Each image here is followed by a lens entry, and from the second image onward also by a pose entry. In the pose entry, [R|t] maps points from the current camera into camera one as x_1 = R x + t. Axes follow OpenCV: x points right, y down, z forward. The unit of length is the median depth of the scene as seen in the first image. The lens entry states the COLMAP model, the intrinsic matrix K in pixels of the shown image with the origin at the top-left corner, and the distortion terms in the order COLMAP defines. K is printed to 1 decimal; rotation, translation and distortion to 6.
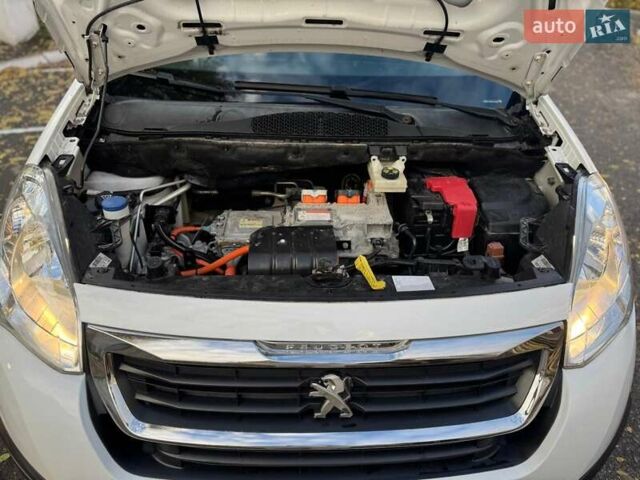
lens RADIAL K [[452.0, 0, 320.0], [0, 452.0, 240.0], [0, 0, 1]] dist [0.017713, -0.030388]
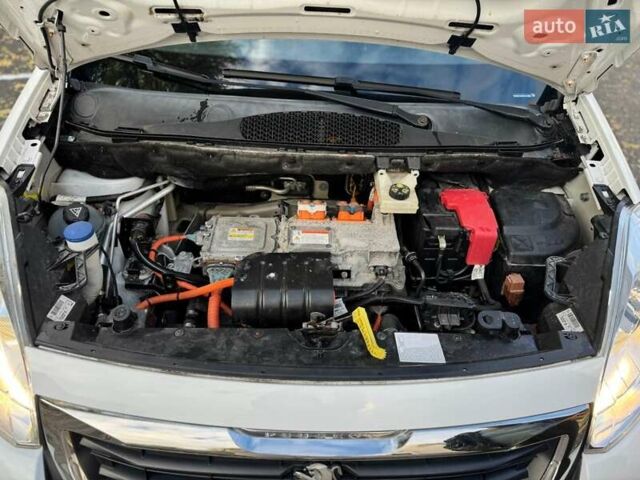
lens RADIAL K [[454.1, 0, 320.0], [0, 454.1, 240.0], [0, 0, 1]] dist [0.001692, -0.005210]
pose [[0.999395, 0.030233, -0.017186, 0.020633], [-0.027698, 0.990822, 0.132303, -0.164245], [0.021028, -0.131747, 0.991060, 0.123575]]
